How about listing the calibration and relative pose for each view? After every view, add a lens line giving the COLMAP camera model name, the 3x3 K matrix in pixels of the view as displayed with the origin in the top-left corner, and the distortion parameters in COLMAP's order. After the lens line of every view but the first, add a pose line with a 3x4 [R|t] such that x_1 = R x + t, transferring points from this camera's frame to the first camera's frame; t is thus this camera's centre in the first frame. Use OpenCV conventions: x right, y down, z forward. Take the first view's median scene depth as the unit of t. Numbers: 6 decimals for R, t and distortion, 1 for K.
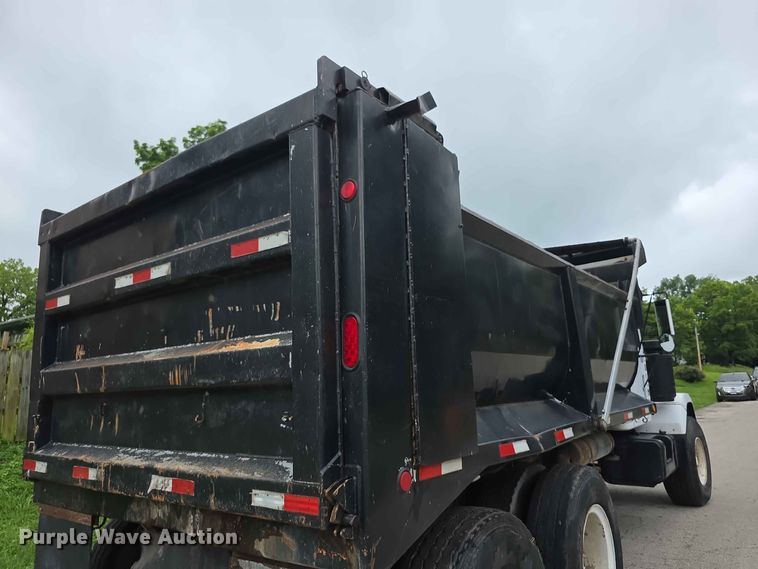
lens RADIAL K [[513.8, 0, 387.2], [0, 513.8, 292.6], [0, 0, 1]] dist [0.057777, -0.057960]
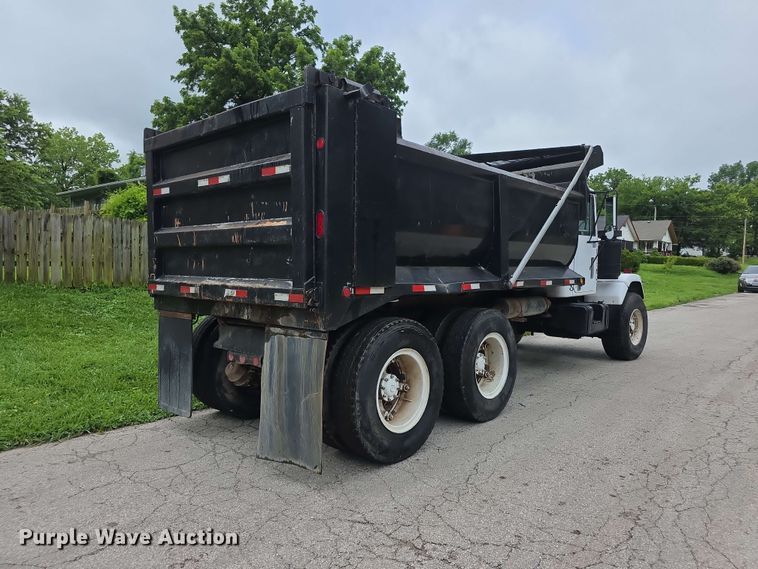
lens RADIAL K [[513.8, 0, 382.6], [0, 513.8, 289.9], [0, 0, 1]] dist [0.057777, -0.057960]
pose [[0.995465, 0.049123, -0.081462, 0.278676], [-0.029510, 0.973571, 0.226469, -0.093709], [0.090433, -0.223038, 0.970606, -0.791450]]
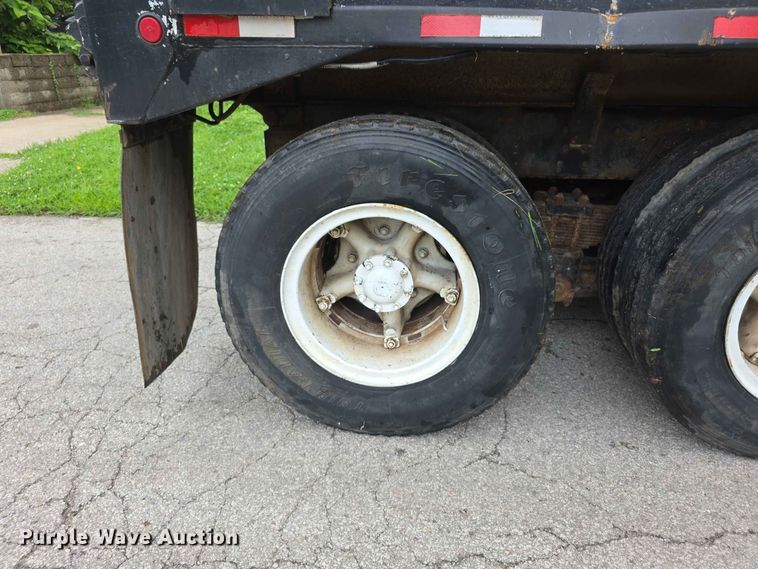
lens RADIAL K [[513.8, 0, 373.5], [0, 513.8, 291.8], [0, 0, 1]] dist [0.057777, -0.057960]
pose [[0.499358, 0.389711, -0.773800, 0.822050], [0.136363, 0.846642, 0.514396, 0.271682], [0.855597, -0.362386, 0.369635, 0.674481]]
